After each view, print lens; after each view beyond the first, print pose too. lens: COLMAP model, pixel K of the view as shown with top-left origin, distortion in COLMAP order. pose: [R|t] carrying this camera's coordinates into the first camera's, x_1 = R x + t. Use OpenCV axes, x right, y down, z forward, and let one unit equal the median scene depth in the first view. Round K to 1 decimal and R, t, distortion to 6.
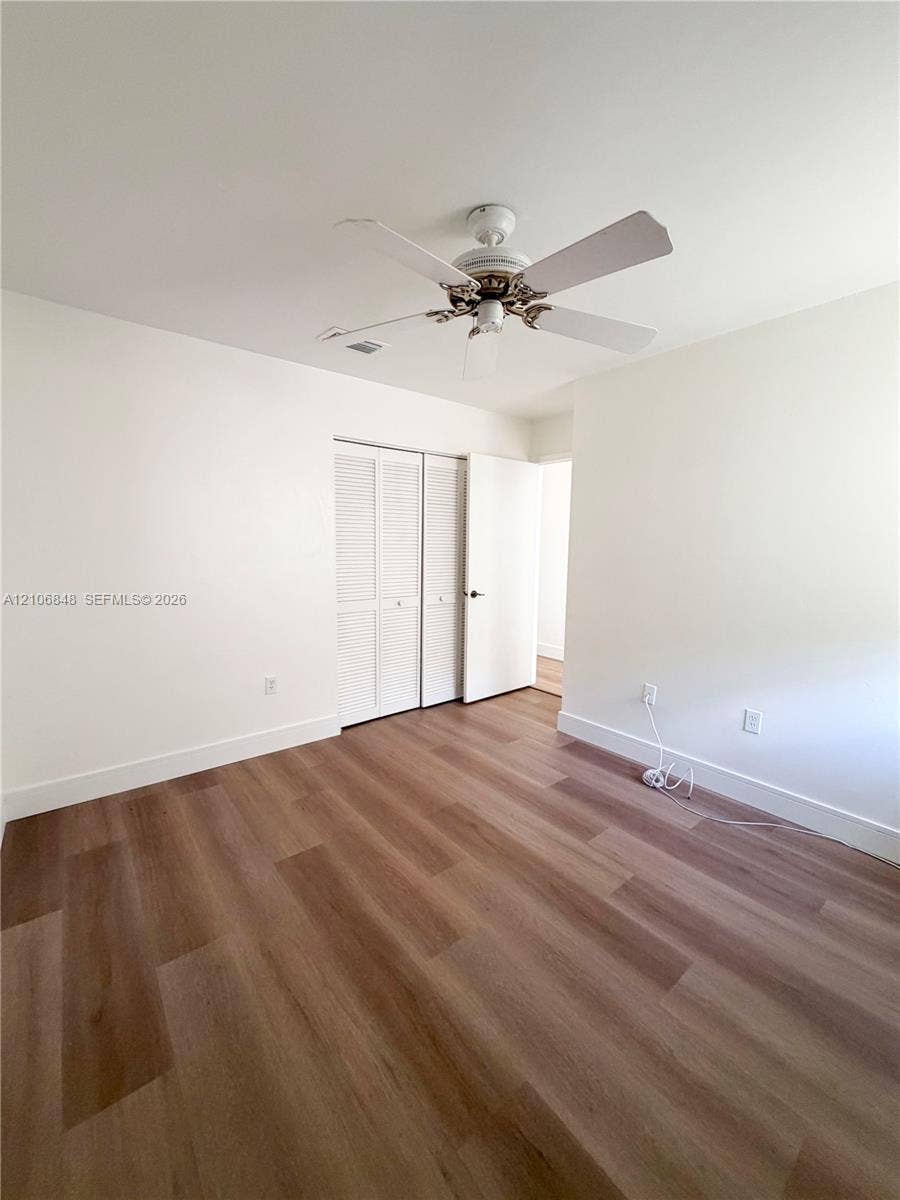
lens RADIAL K [[470.6, 0, 453.1], [0, 470.6, 595.7], [0, 0, 1]] dist [-0.001282, -0.000143]
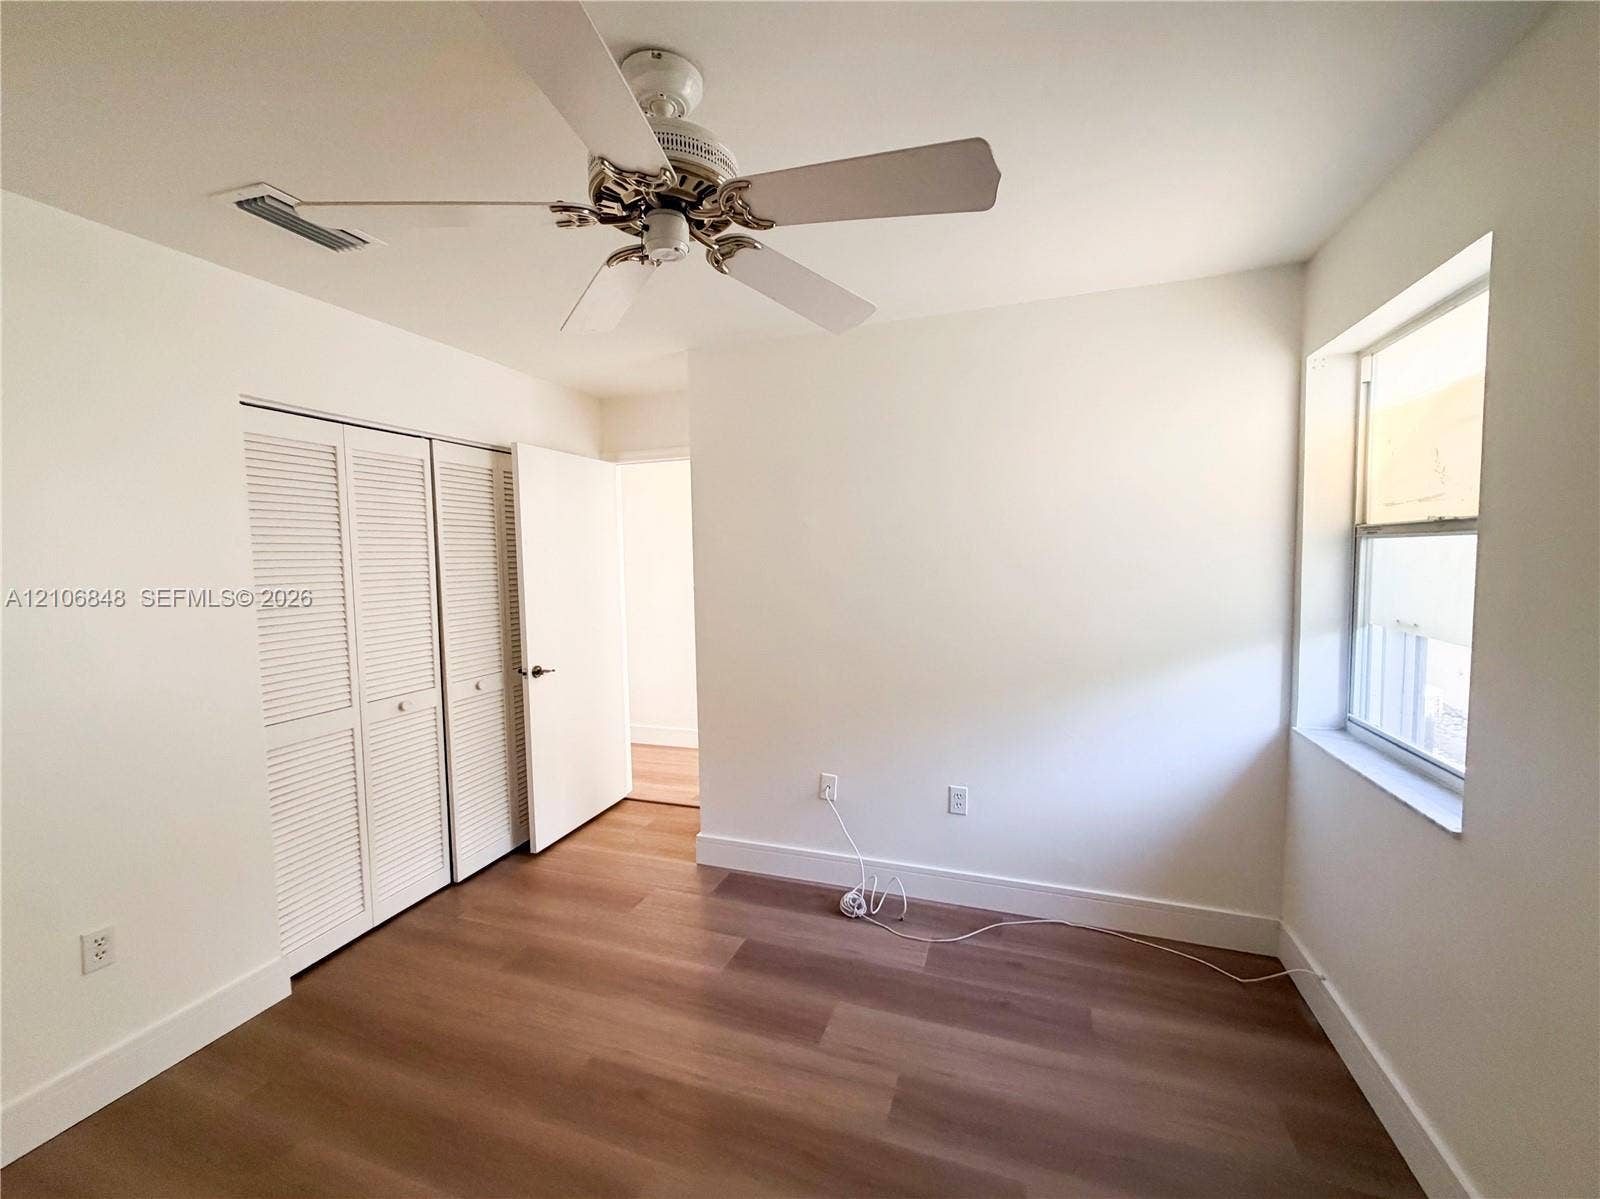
lens RADIAL K [[644.4, 0, 800.0], [0, 644.4, 599.5], [0, 0, 1]] dist [-0.001552, -0.000397]
pose [[0.855035, -0.063253, 0.514699, -0.129343], [0.089373, 0.995656, -0.026112, -0.064260], [-0.510811, 0.068327, 0.856973, 0.152433]]
